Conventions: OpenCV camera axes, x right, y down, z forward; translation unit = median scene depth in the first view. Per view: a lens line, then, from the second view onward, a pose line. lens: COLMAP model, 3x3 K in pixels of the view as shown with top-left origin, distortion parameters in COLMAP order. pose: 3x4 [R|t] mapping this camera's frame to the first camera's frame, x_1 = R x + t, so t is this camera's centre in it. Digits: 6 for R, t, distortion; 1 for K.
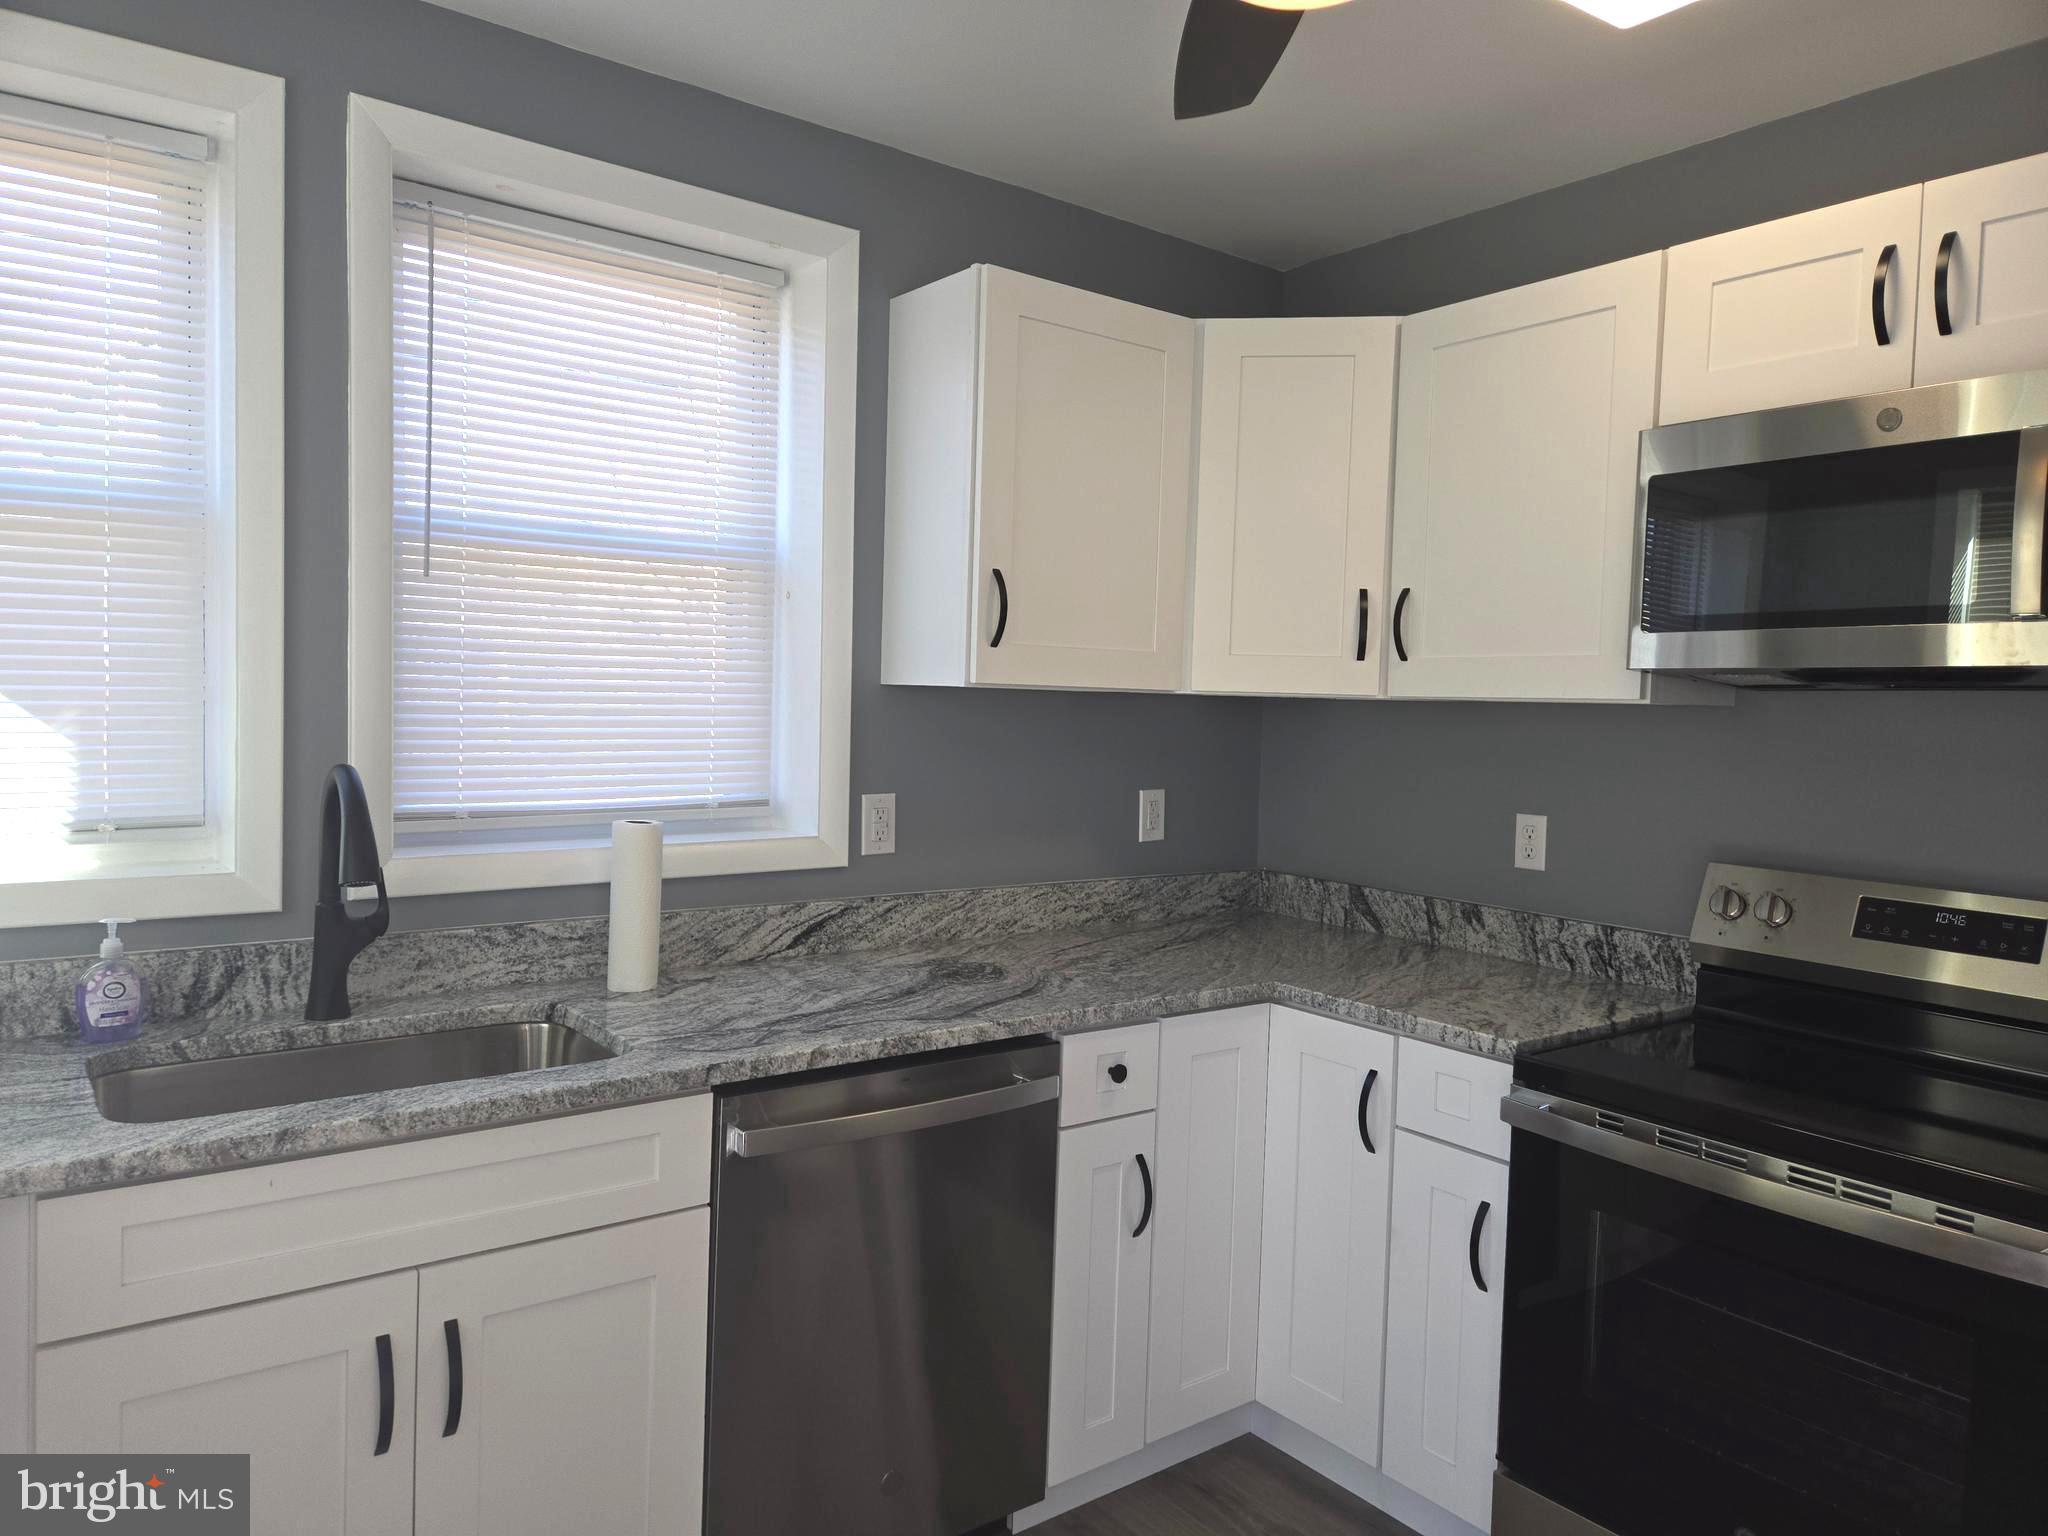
lens RADIAL K [[1375.6, 0, 1028.5], [0, 1375.6, 754.0], [0, 0, 1]] dist [0.063117, -0.039591]
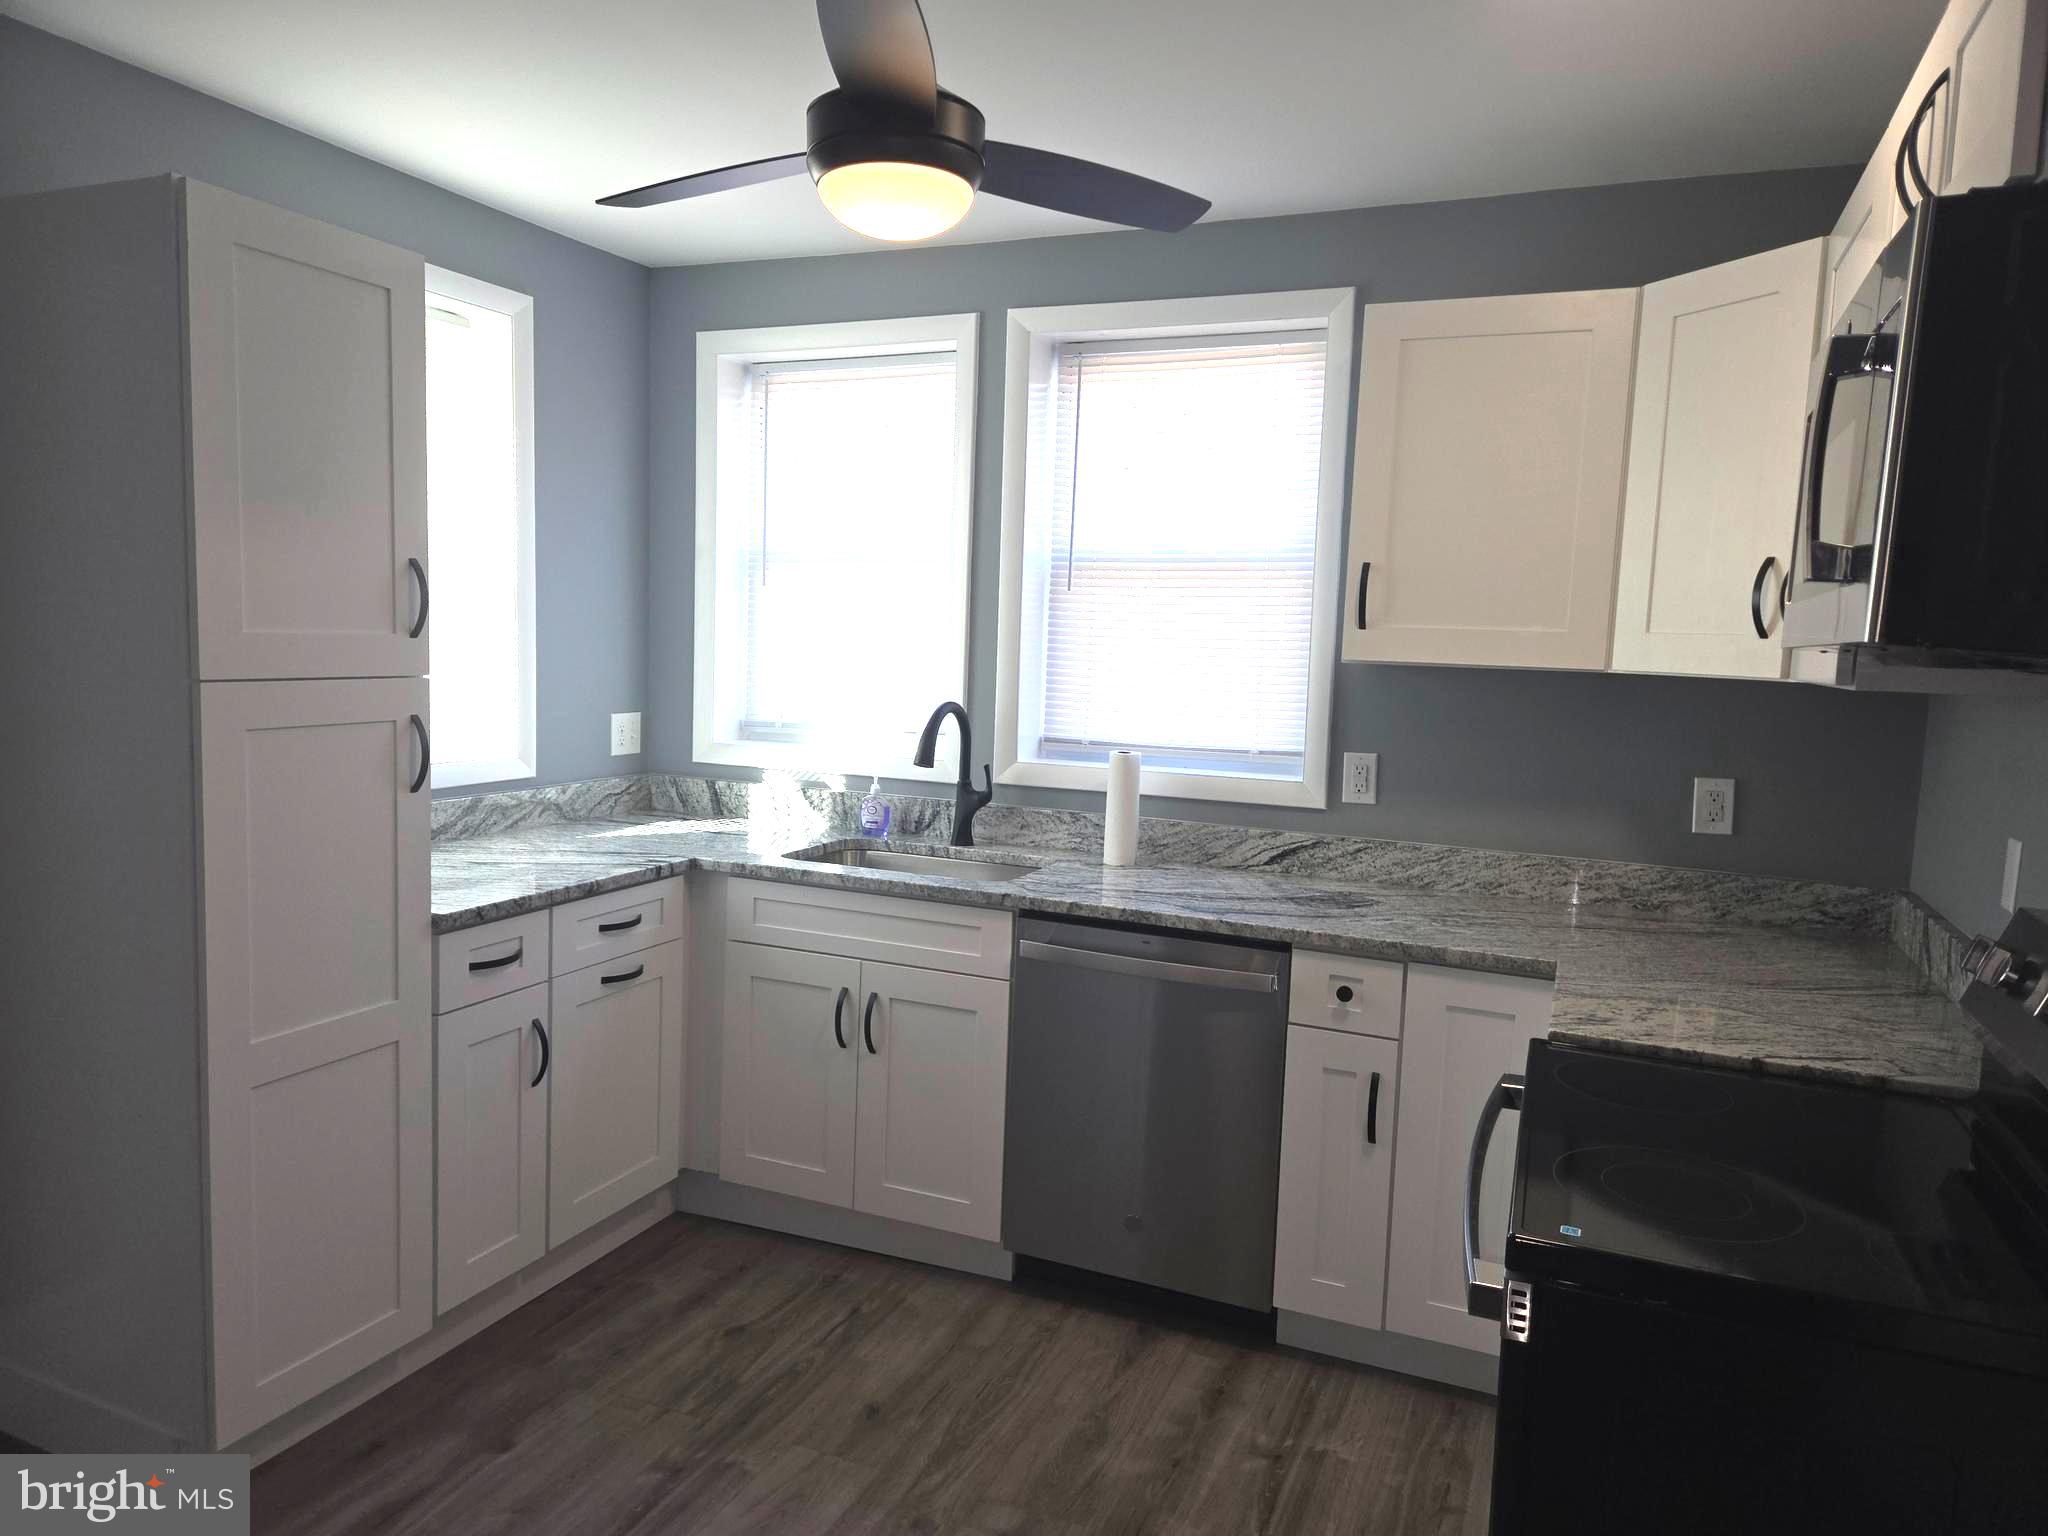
lens RADIAL K [[1375.6, 0, 1023.2], [0, 1375.6, 777.1], [0, 0, 1]] dist [0.063117, -0.039591]
pose [[0.495050, 0.082877, -0.864903, 0.850116], [-0.056823, 0.996398, 0.062953, -0.010162], [0.867004, 0.017982, 0.497976, 0.157368]]
